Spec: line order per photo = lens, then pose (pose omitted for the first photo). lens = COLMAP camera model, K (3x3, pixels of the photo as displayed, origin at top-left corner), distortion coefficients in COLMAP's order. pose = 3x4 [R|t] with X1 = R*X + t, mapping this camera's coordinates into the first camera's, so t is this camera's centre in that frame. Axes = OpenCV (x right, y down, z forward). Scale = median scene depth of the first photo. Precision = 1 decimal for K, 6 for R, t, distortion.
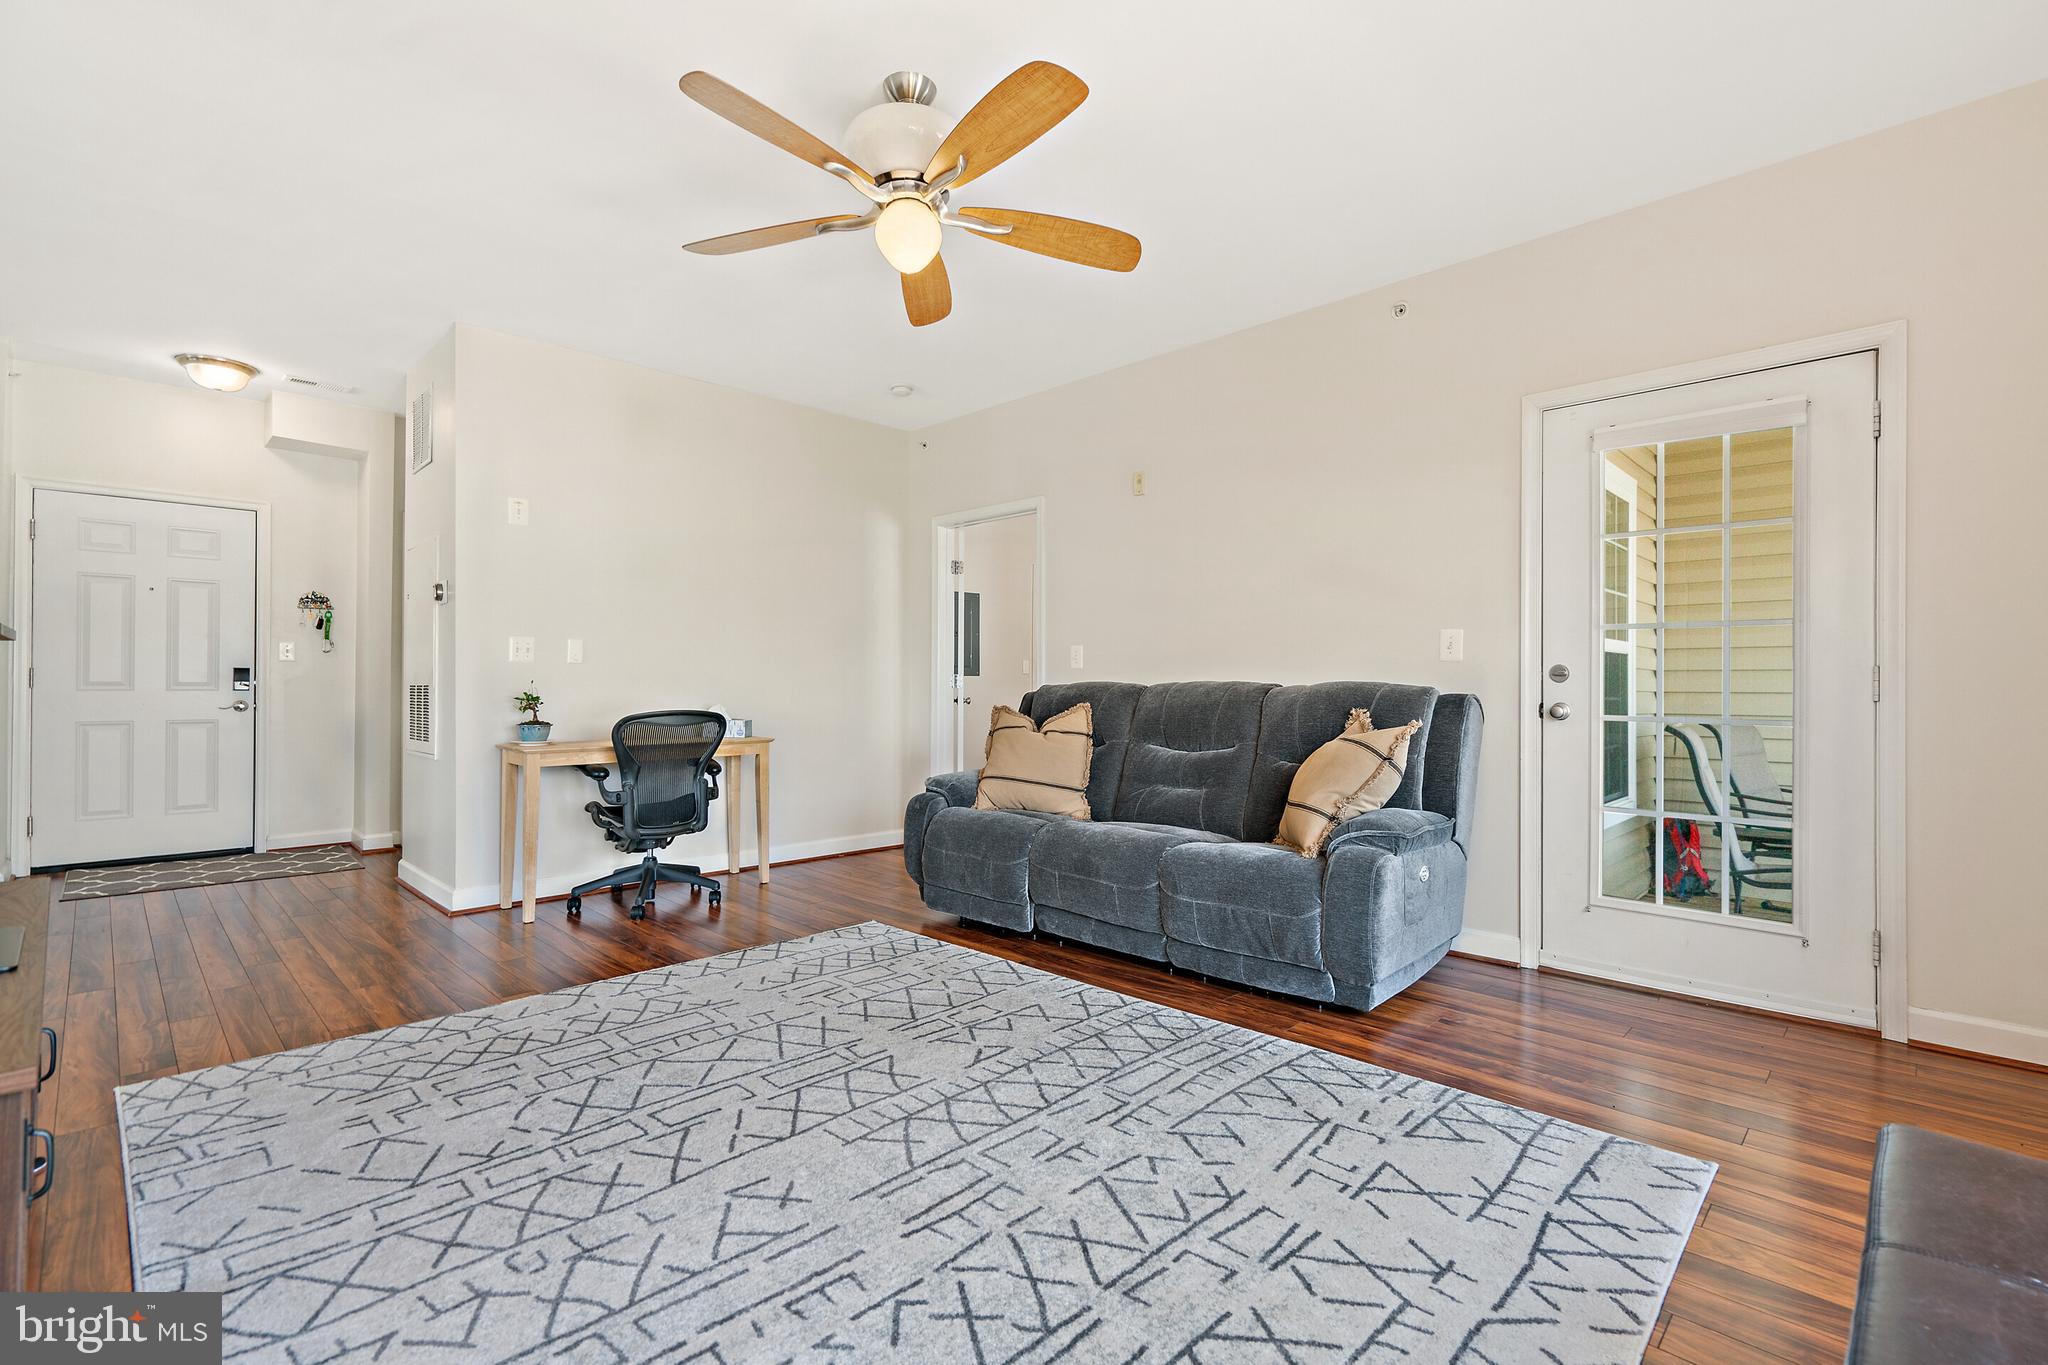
lens RADIAL K [[930.1, 0, 1031.2], [0, 930.1, 680.5], [0, 0, 1]] dist [-0.010428, 0.004060]
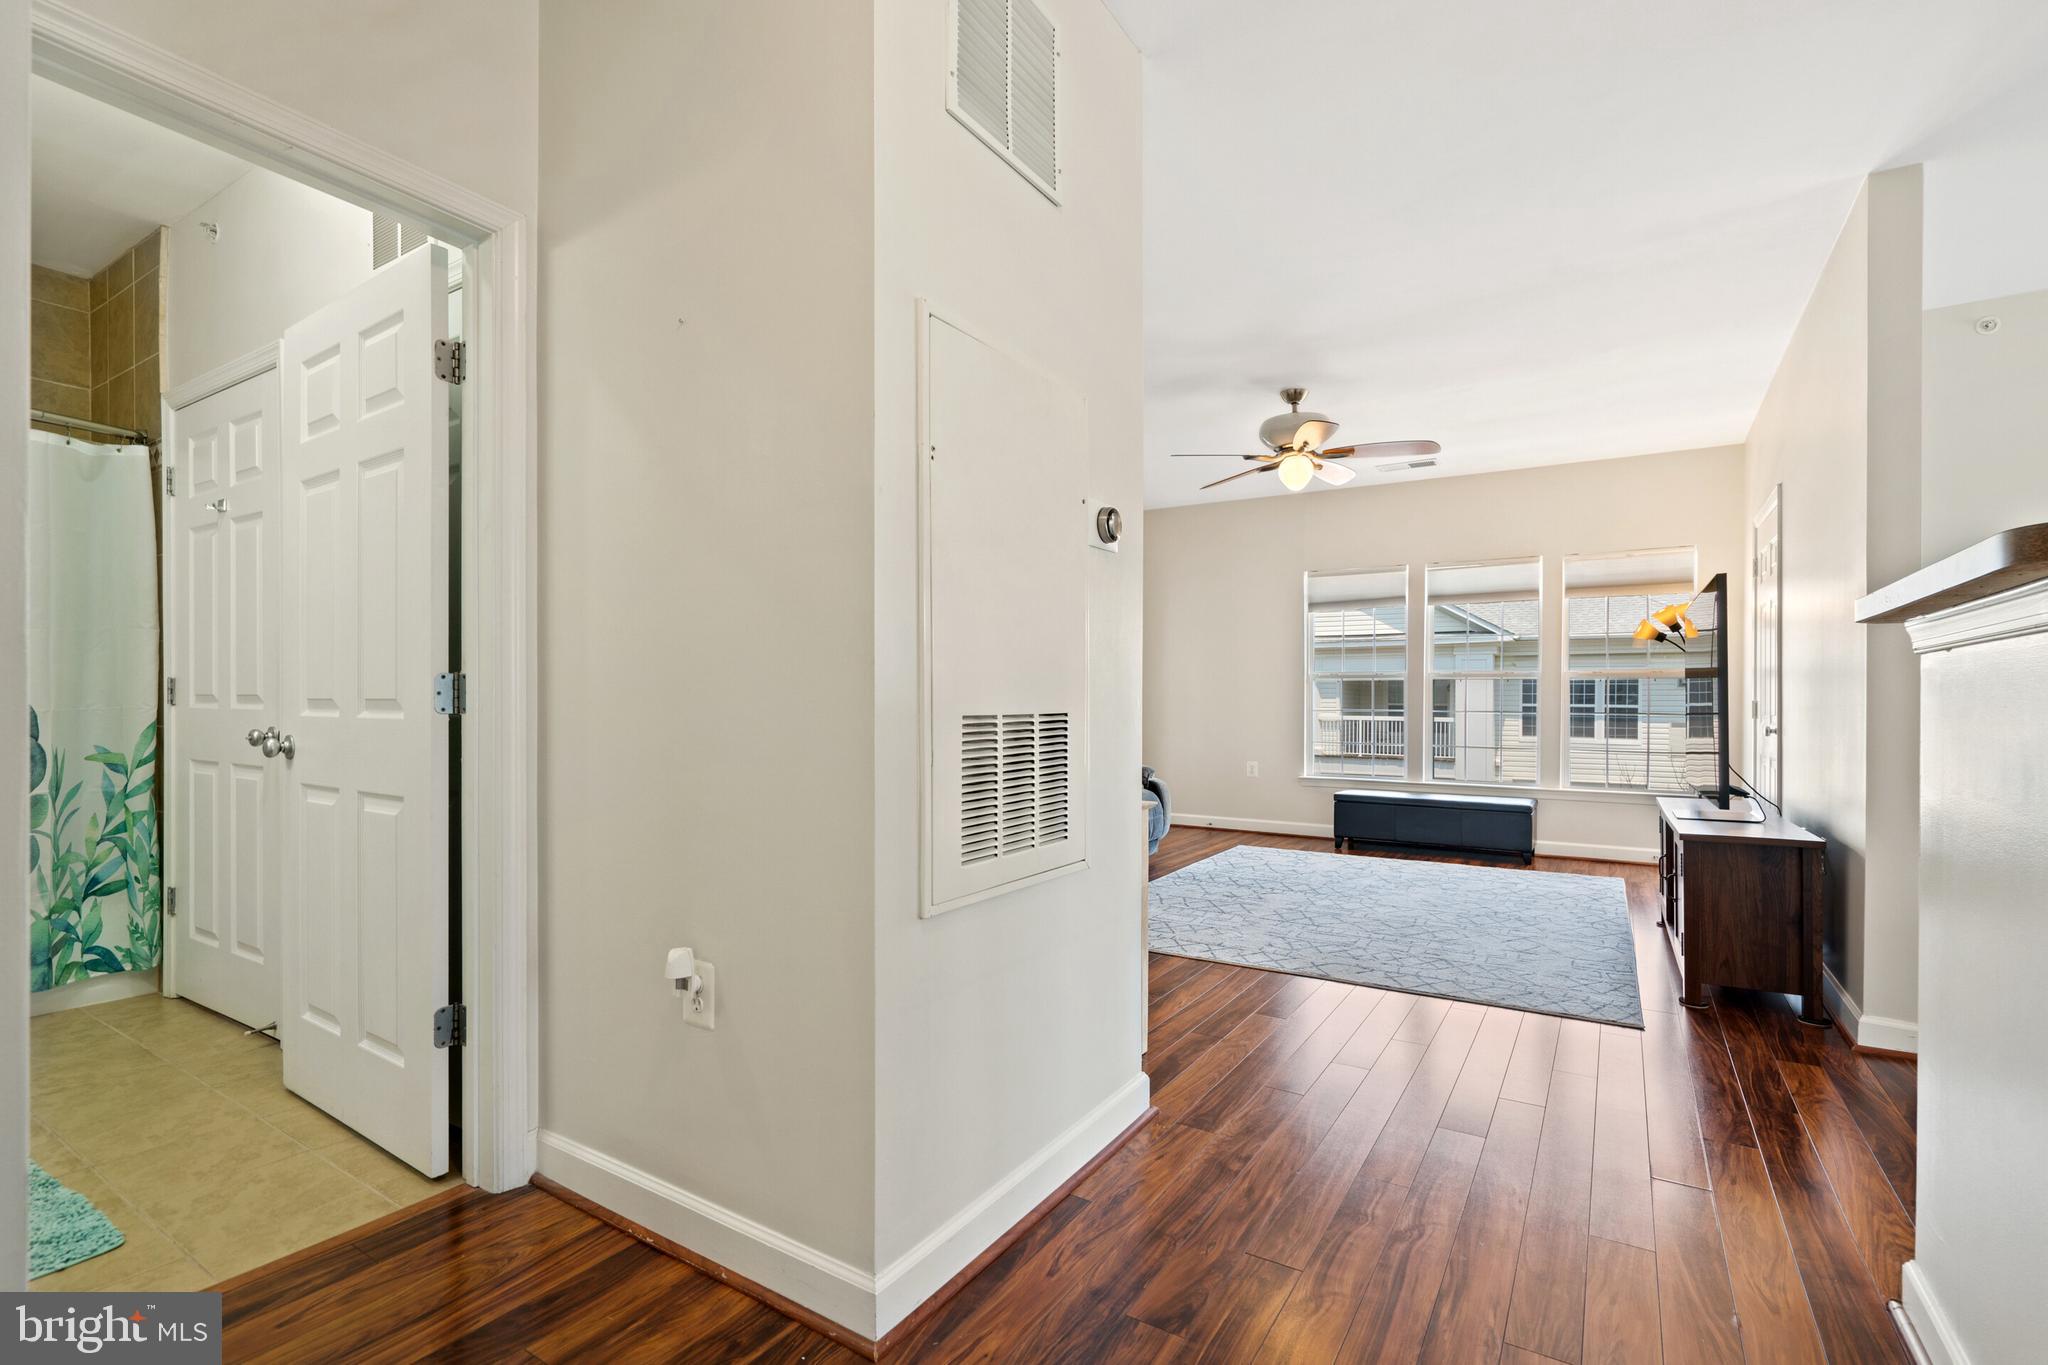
lens RADIAL K [[930.1, 0, 1044.1], [0, 930.1, 702.0], [0, 0, 1]] dist [-0.010428, 0.004060]
pose [[-0.223992, -0.005701, 0.974574, -1.933398], [-0.009718, 0.999946, 0.003615, -0.003468], [-0.974542, -0.008661, -0.224036, 1.979954]]
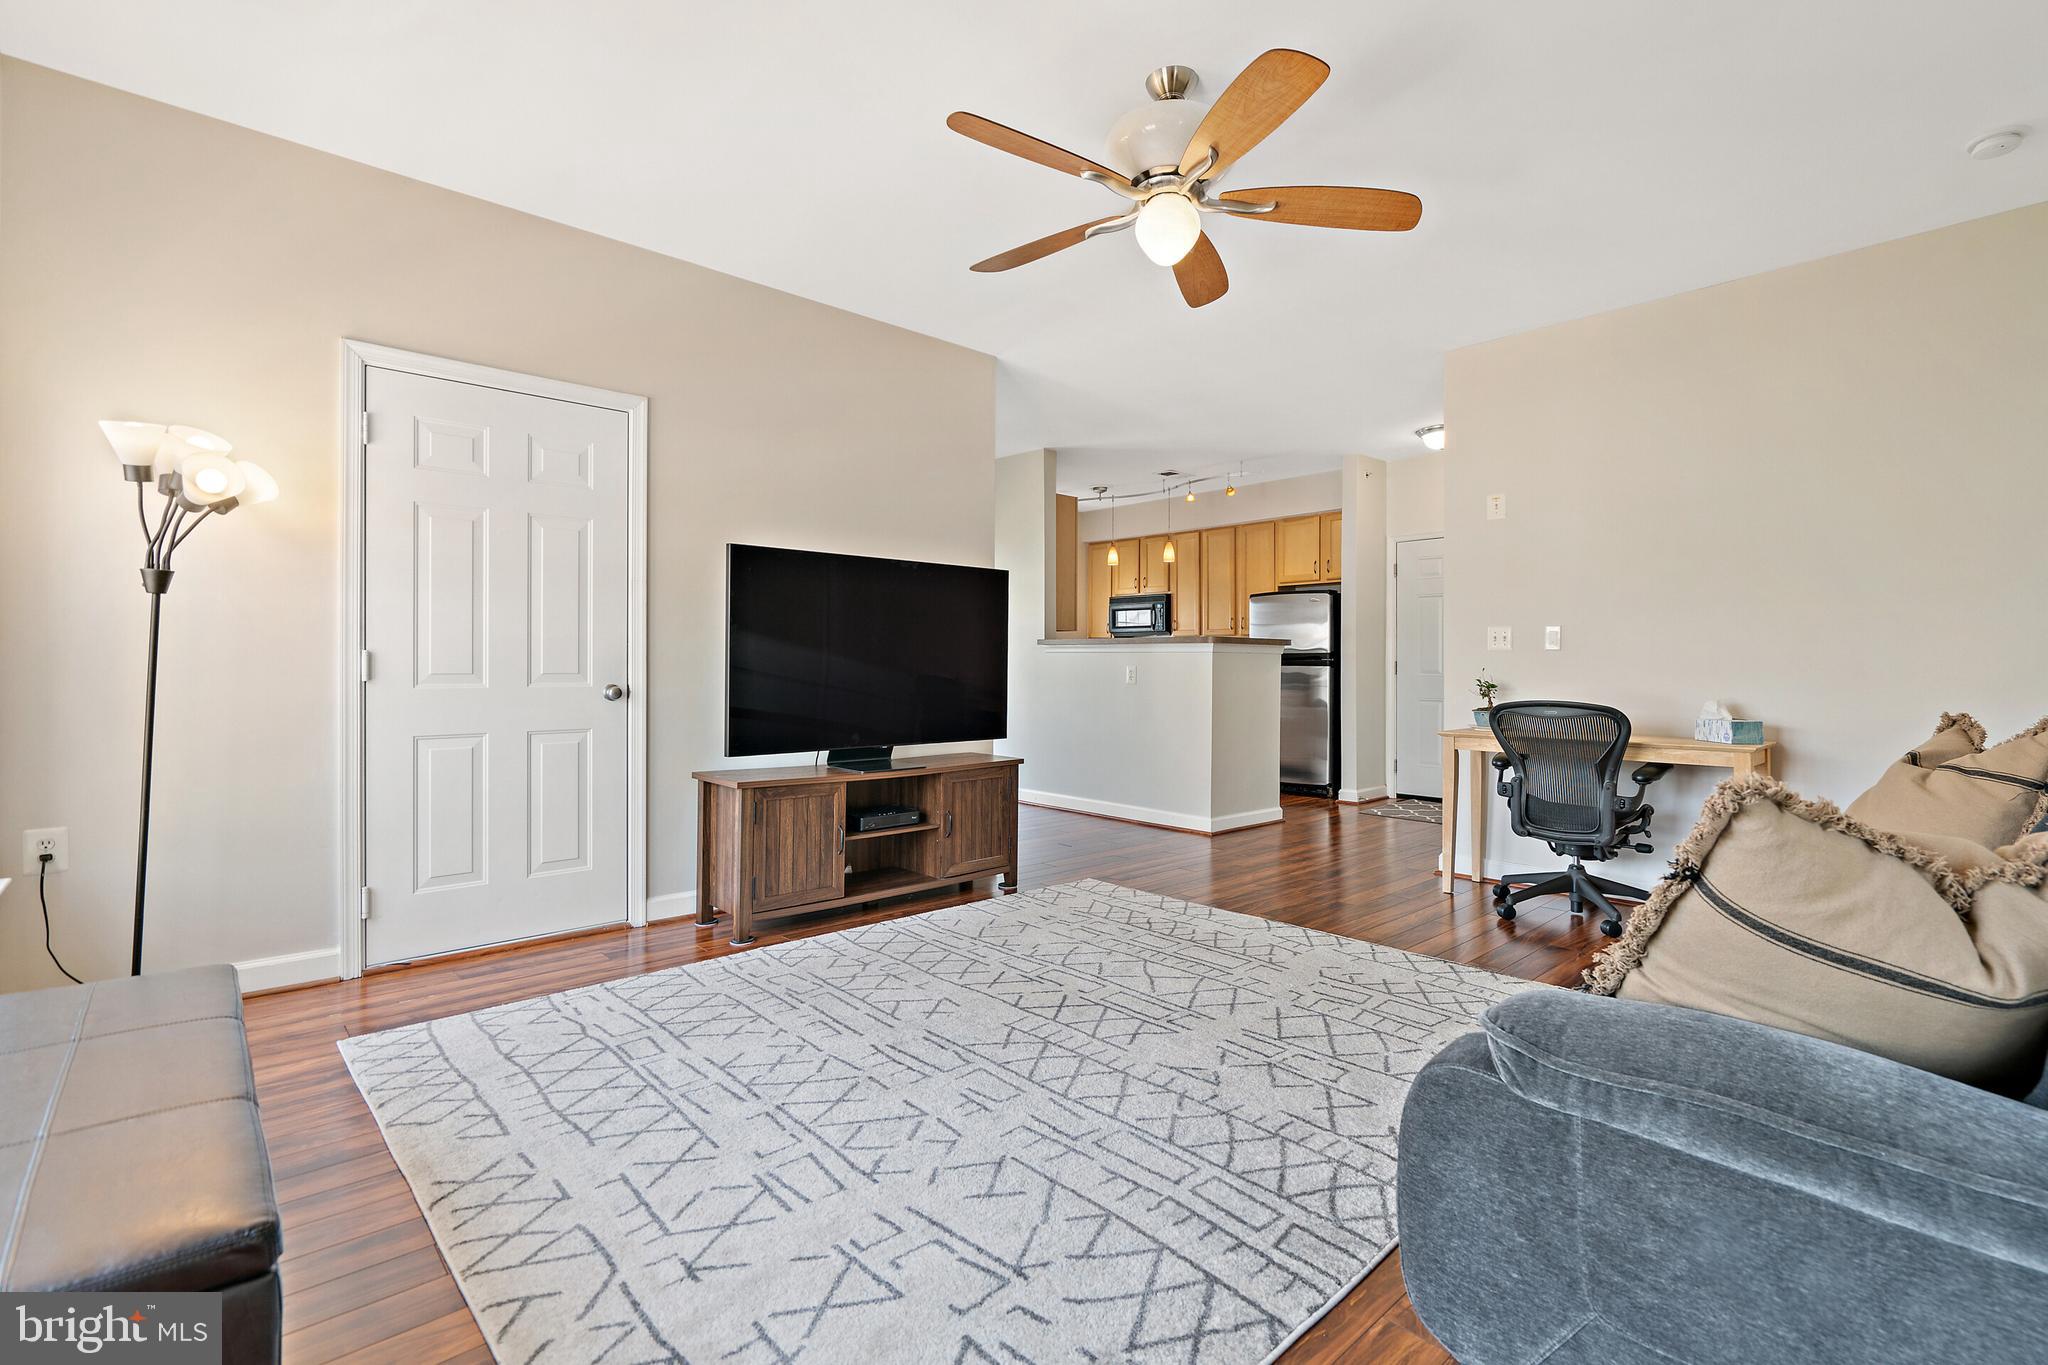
lens RADIAL K [[930.1, 0, 1016.9], [0, 930.1, 666.3], [0, 0, 1]] dist [-0.010428, 0.004060]
pose [[-0.060000, -0.005215, -0.998185, 0.911963], [-0.001051, 0.999986, -0.005162, 0.006961], [0.998198, 0.000739, -0.060004, 0.913834]]
